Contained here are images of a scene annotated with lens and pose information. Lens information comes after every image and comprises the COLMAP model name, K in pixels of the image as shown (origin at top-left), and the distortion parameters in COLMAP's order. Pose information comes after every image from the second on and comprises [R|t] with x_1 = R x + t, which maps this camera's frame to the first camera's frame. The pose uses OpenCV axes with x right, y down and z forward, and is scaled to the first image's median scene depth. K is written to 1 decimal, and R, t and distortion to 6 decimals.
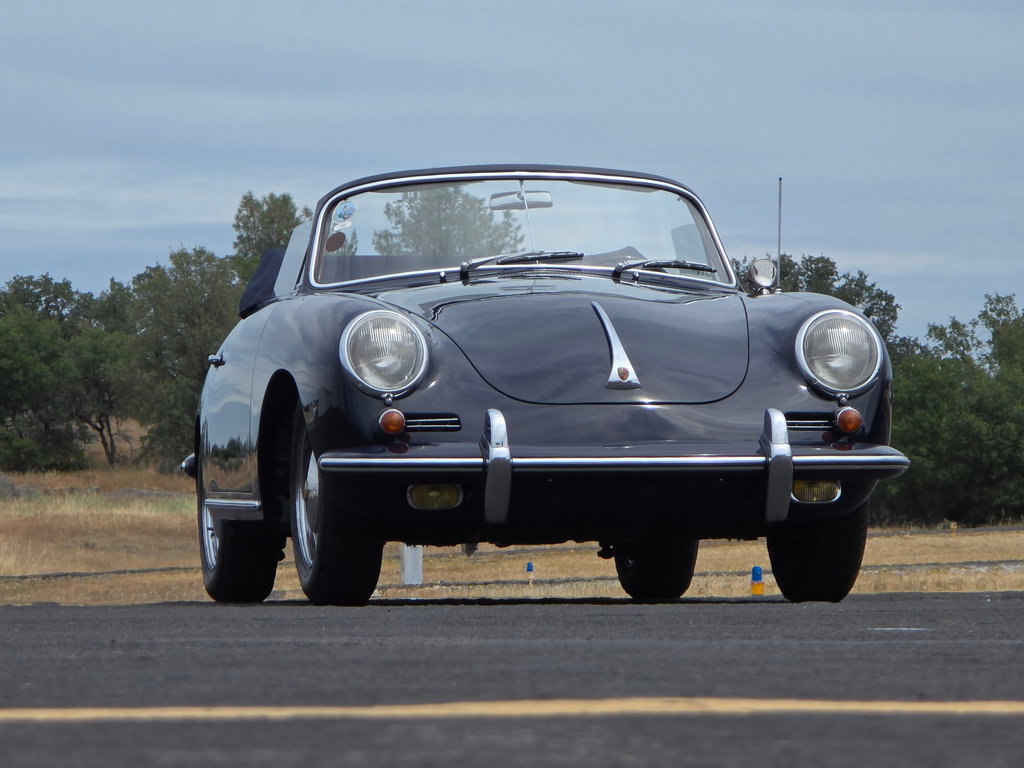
lens RADIAL K [[6957.1, 0, 511.7], [0, 6957.1, 384.5], [0, 0, 1]] dist [0.106481, 0.000000]
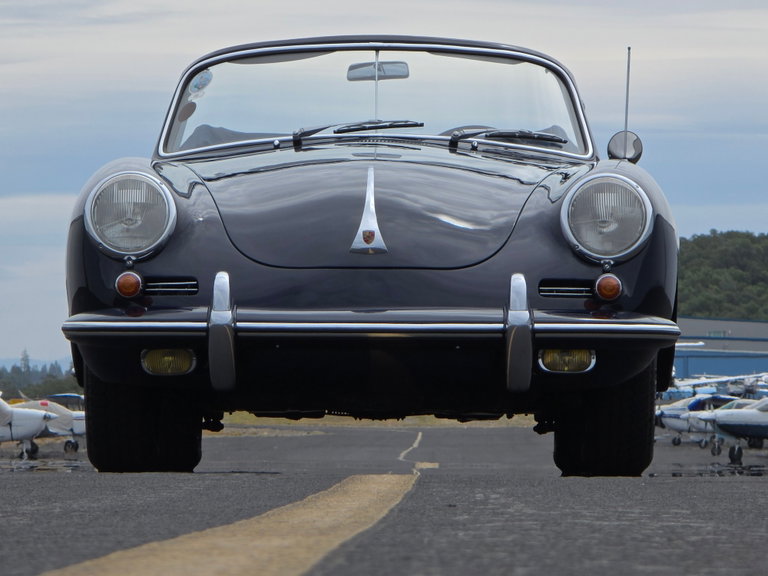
lens RADIAL K [[5217.8, 0, 384.1], [0, 5217.8, 287.9], [0, 0, 1]] dist [0.106481, 0.000000]
pose [[0.982351, 0.007106, -0.186914, 0.148800], [-0.008269, 0.999951, -0.005442, 0.009123], [0.186866, 0.006892, 0.982361, 0.276654]]
